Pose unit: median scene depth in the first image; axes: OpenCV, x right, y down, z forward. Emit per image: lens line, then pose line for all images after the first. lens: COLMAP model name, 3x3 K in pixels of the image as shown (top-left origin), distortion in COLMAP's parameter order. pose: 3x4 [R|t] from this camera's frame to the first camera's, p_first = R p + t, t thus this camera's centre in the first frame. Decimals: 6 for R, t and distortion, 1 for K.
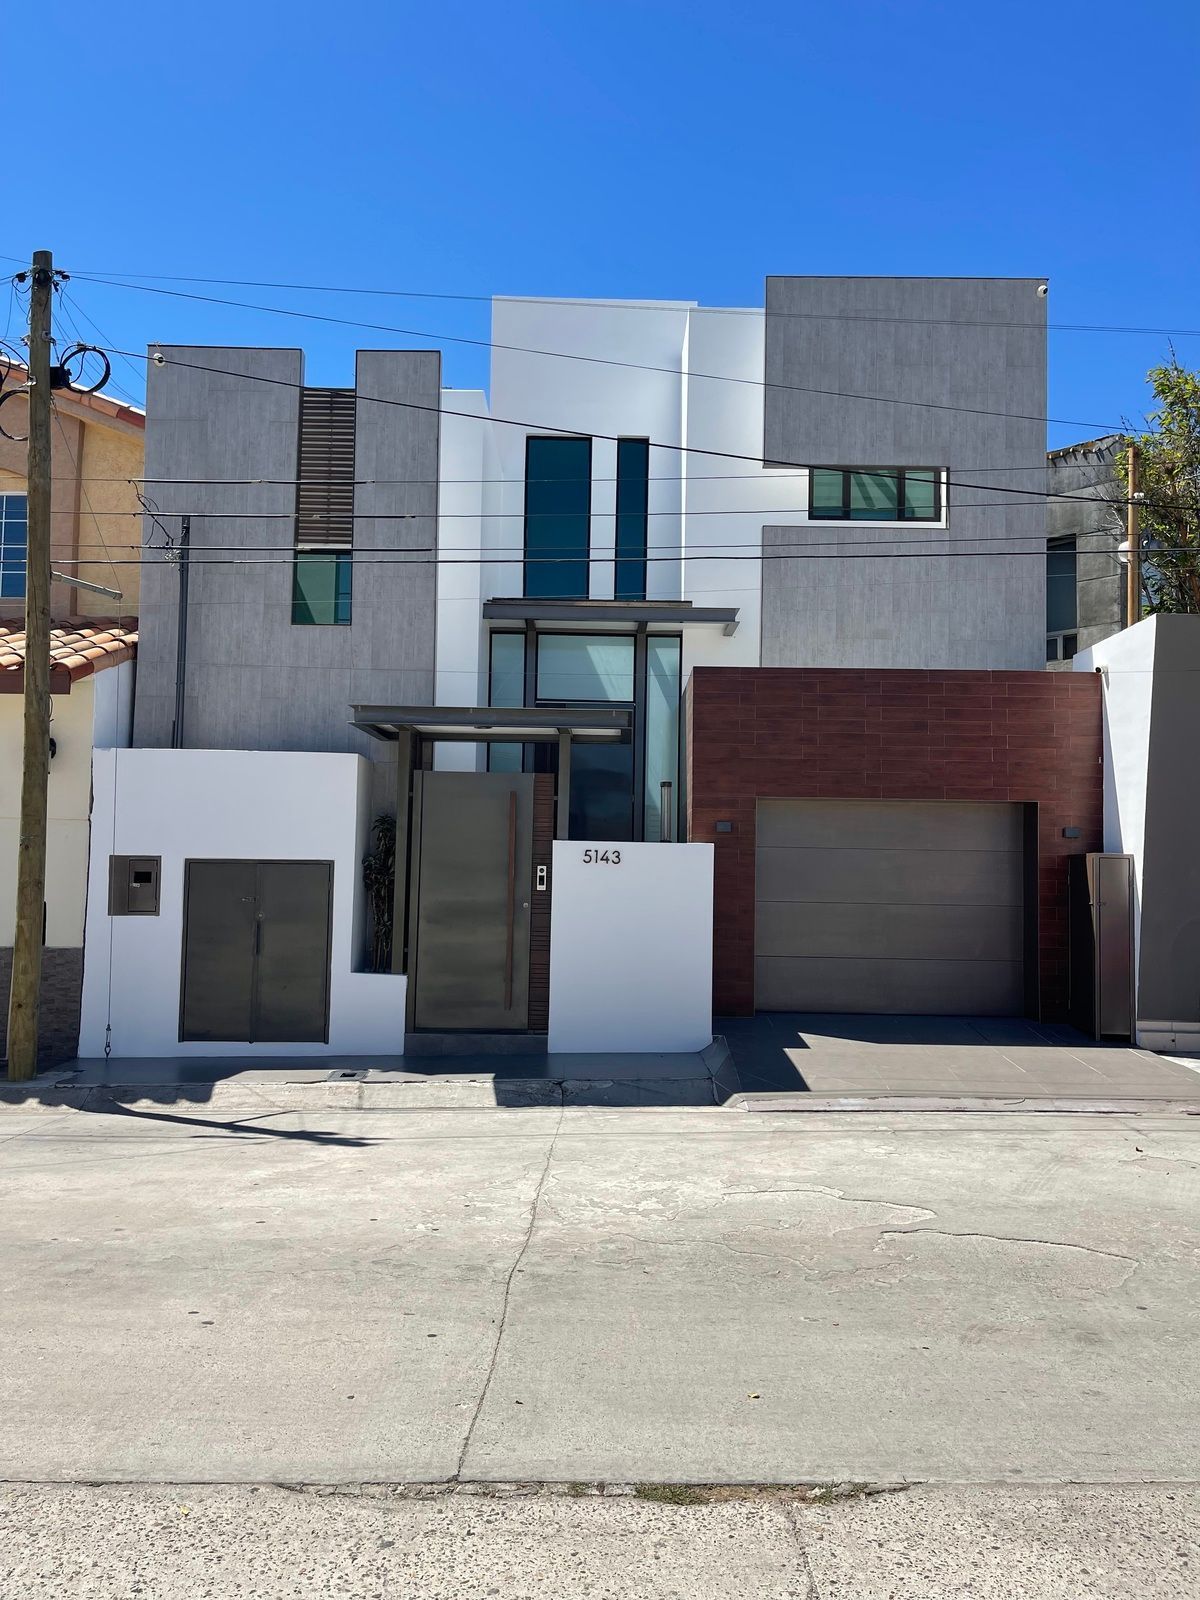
lens RADIAL K [[1198.3, 0, 600.0], [0, 1198.3, 800.0], [0, 0, 1]] dist [0.043768, -0.066103]
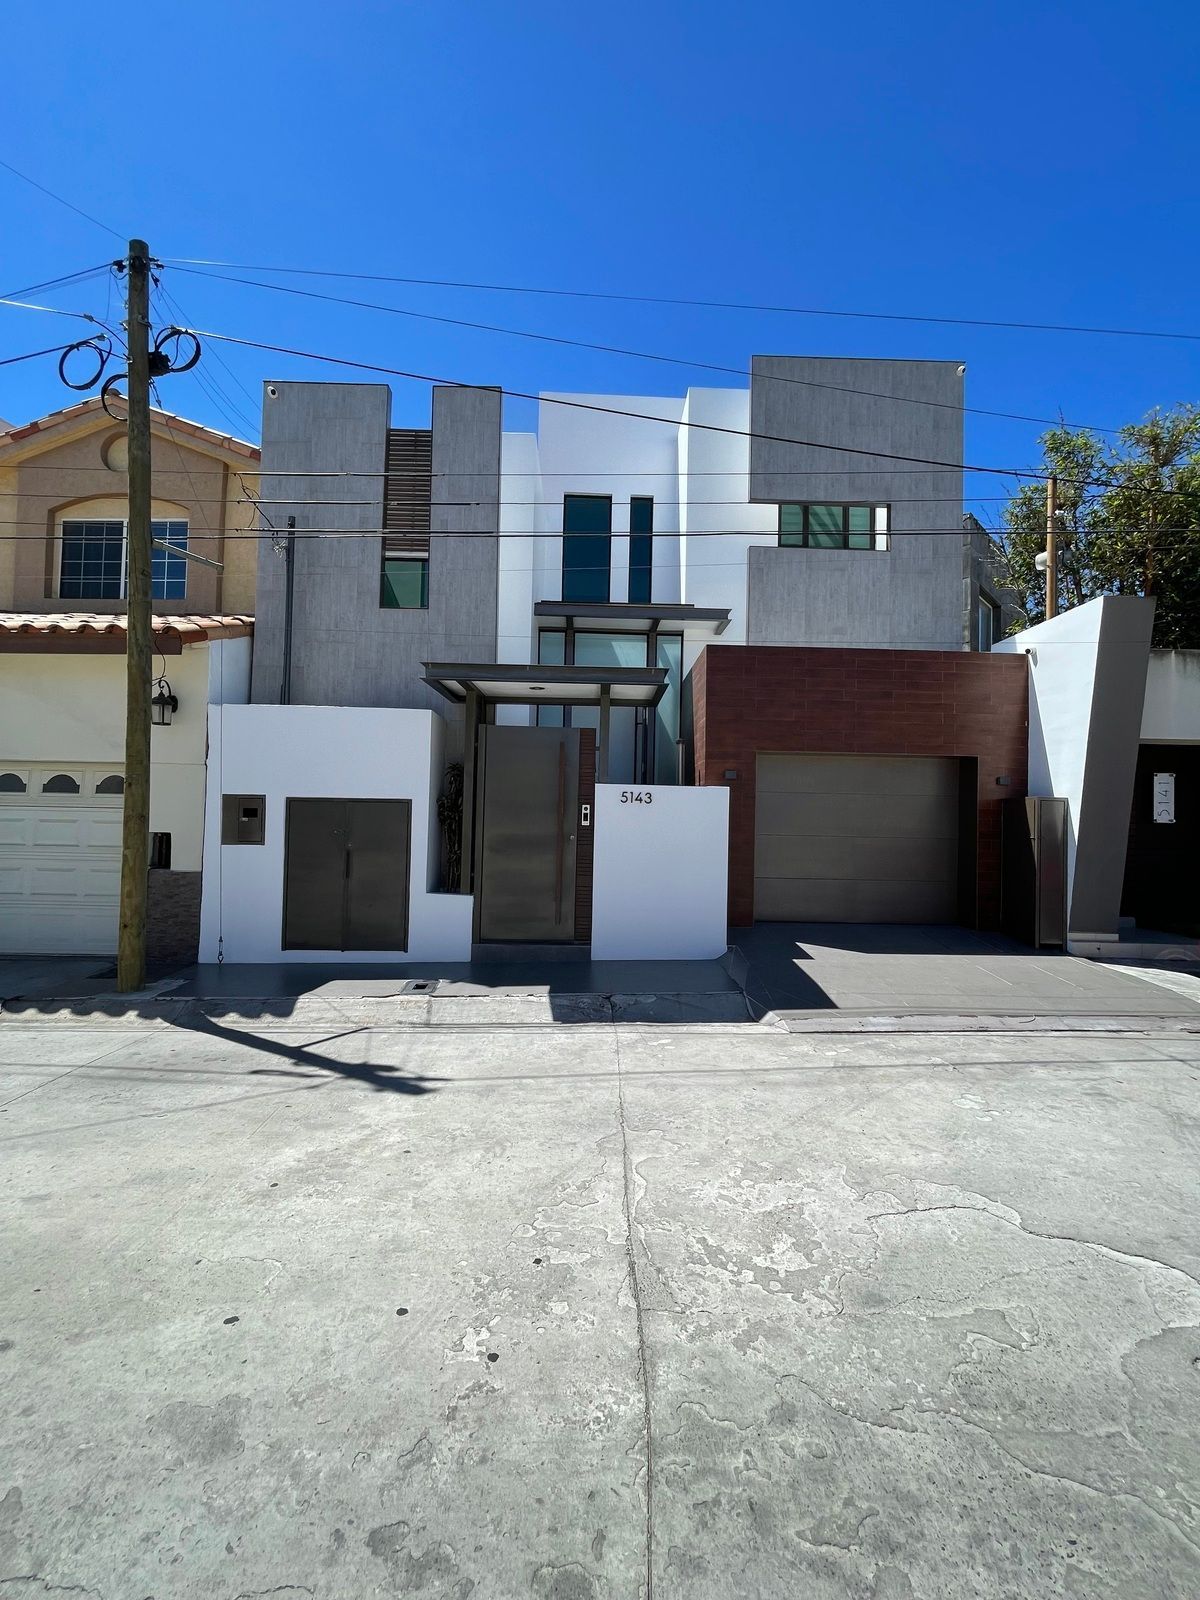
lens RADIAL K [[644.7, 0, 600.0], [0, 644.7, 800.0], [0, 0, 1]] dist [-0.001497, -0.000015]
pose [[0.999803, 0.004687, 0.019289, -0.047002], [-0.005405, 0.999288, 0.037352, 0.025861], [-0.019100, -0.037449, 0.999116, 0.356859]]
